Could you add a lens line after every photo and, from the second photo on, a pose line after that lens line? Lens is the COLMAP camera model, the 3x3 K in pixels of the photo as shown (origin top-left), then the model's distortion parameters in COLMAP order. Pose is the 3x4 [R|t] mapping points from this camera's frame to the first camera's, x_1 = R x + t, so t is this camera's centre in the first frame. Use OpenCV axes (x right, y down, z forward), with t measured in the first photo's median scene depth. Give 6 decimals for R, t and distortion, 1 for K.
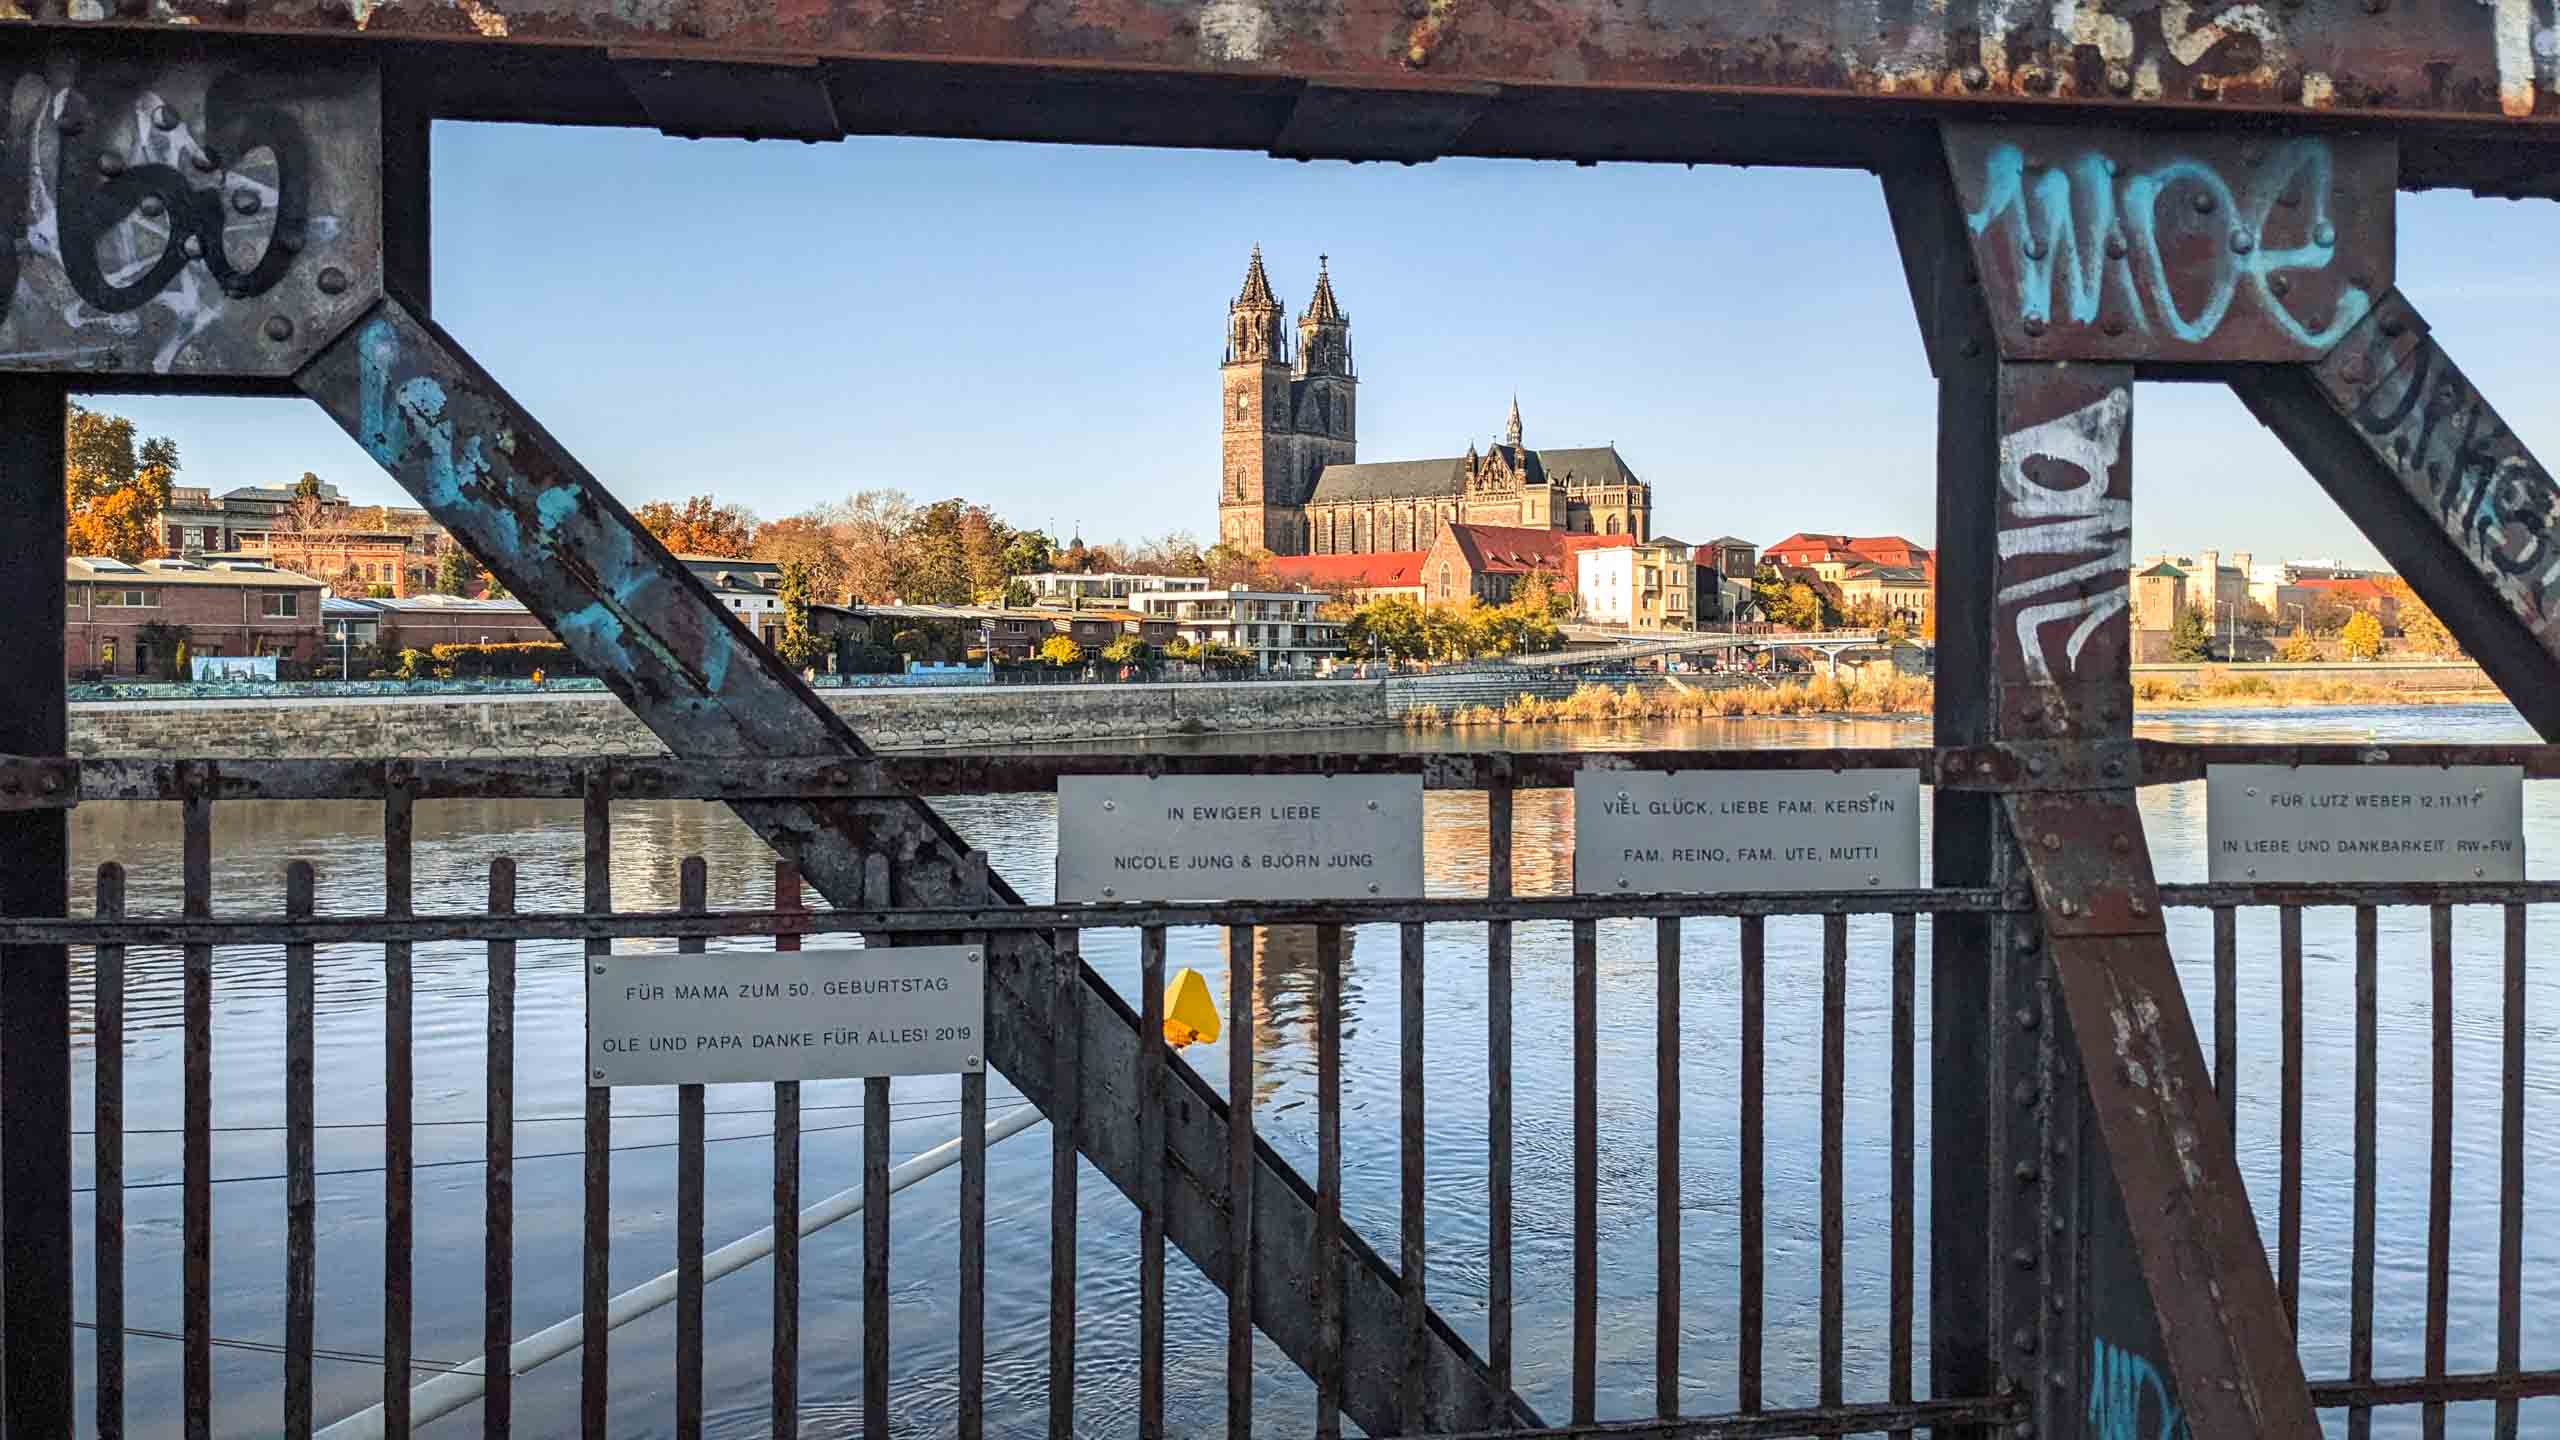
lens RADIAL K [[2046.5, 0, 1278.3], [0, 2046.5, 714.0], [0, 0, 1]] dist [0.064024, -0.067048]
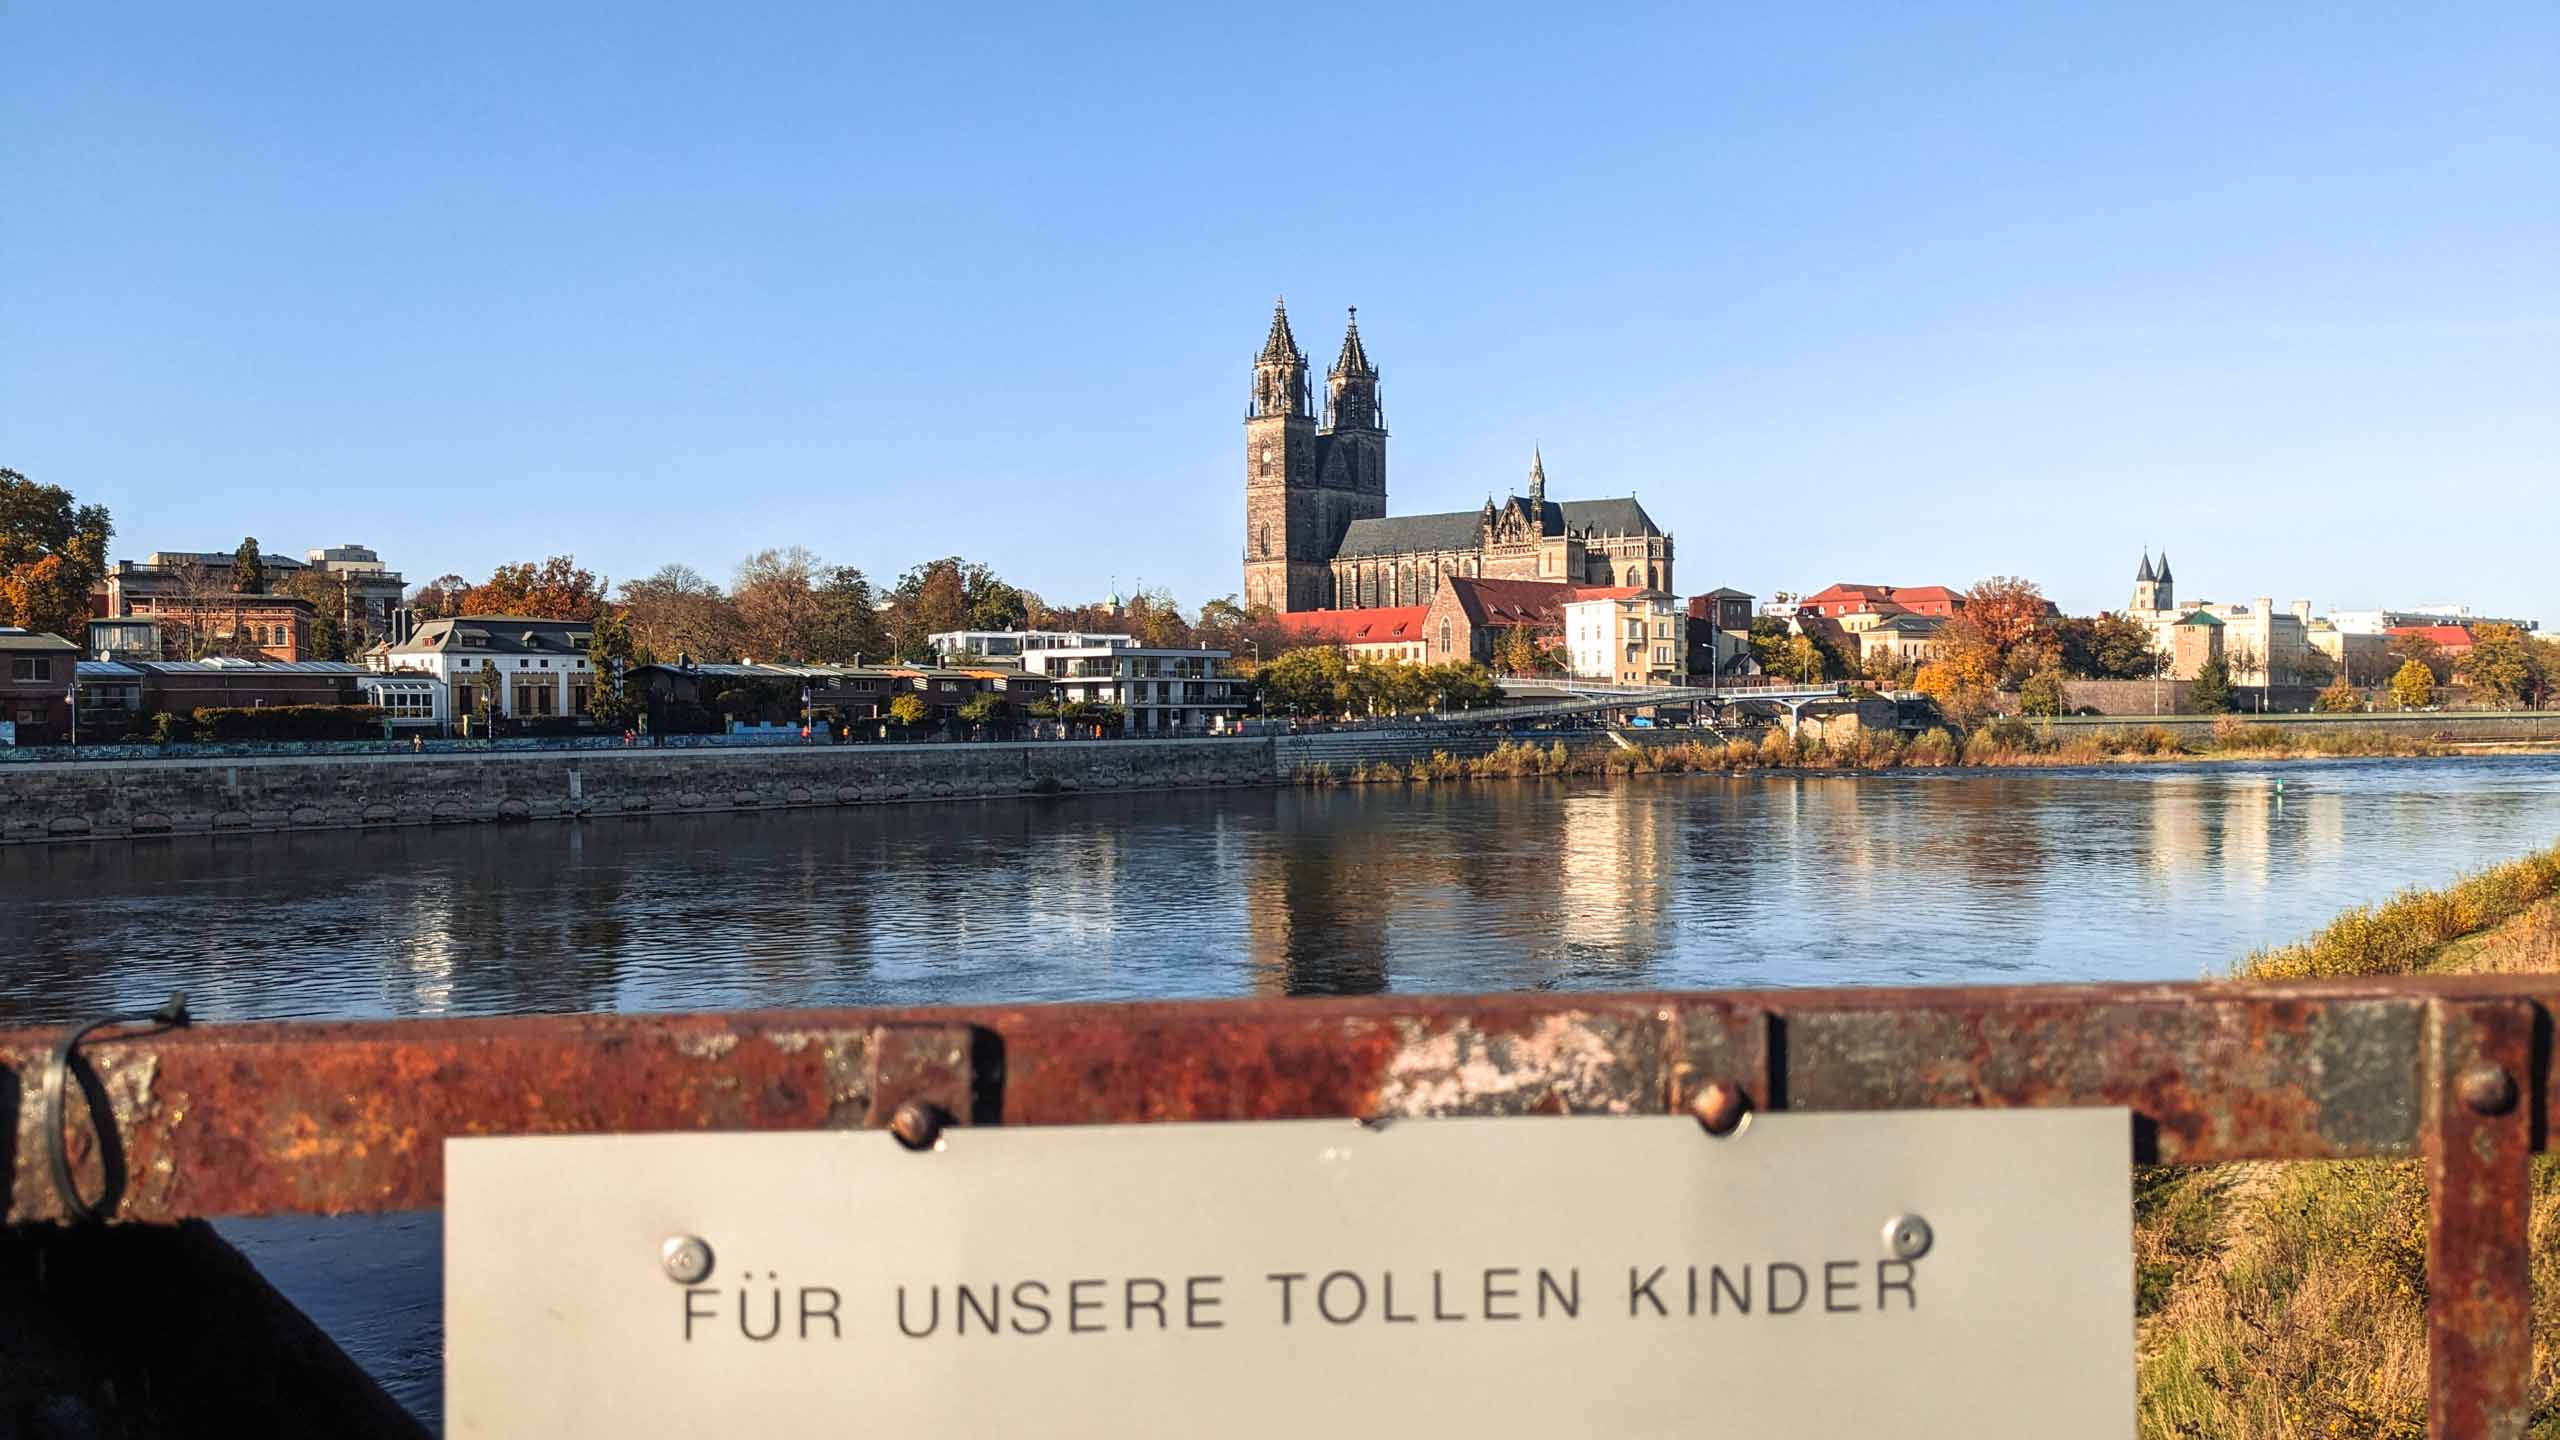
lens RADIAL K [[2046.5, 0, 1297.4], [0, 2046.5, 763.6], [0, 0, 1]] dist [0.064024, -0.067048]
pose [[0.998351, -0.004598, -0.057227, 0.103764], [0.004407, 0.999984, -0.003468, -0.000555], [0.057243, 0.003210, 0.998355, 0.021726]]
